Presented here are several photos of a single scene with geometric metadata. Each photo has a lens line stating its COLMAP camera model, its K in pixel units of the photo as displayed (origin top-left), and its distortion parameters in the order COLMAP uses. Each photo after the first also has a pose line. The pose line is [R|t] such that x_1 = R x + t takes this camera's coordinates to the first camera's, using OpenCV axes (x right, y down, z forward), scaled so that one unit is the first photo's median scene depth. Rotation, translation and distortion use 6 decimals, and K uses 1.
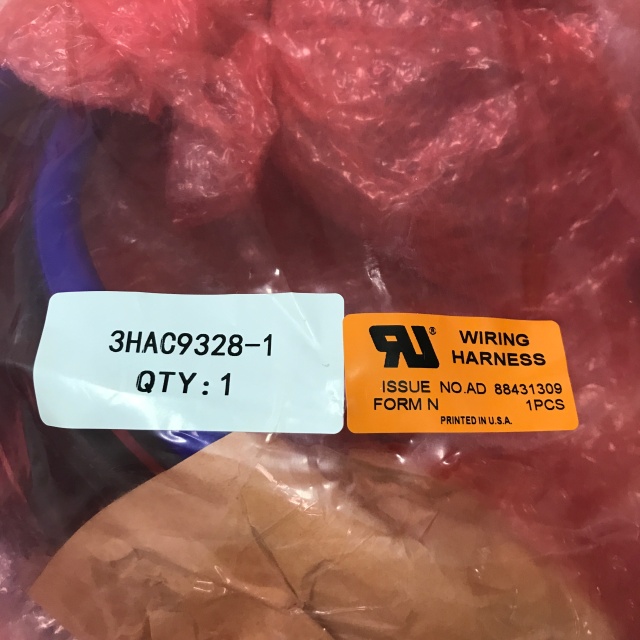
lens RADIAL K [[820.6, 0, 320.0], [0, 820.6, 320.0], [0, 0, 1]] dist [0.030089, -0.050203]
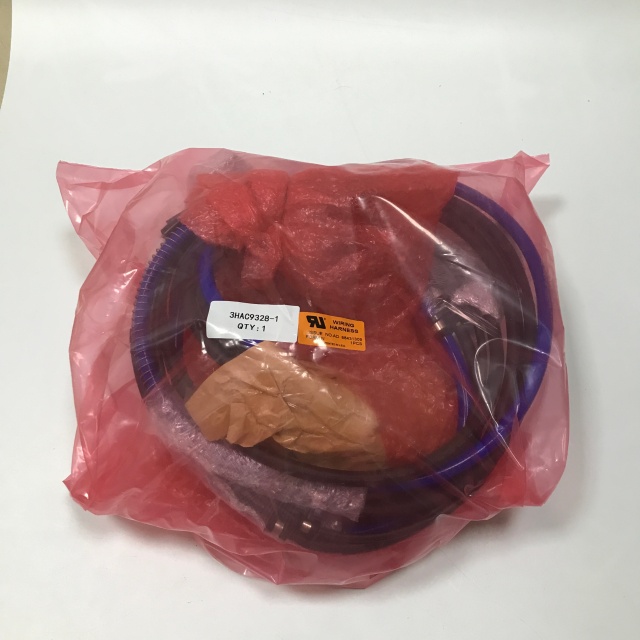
lens RADIAL K [[820.6, 0, 320.0], [0, 820.6, 320.0], [0, 0, 1]] dist [0.030089, -0.050203]
pose [[0.996455, 0.078153, 0.031149, 0.009772], [-0.072125, 0.984153, -0.161993, 0.504592], [-0.043316, 0.159172, 0.986300, -2.087710]]
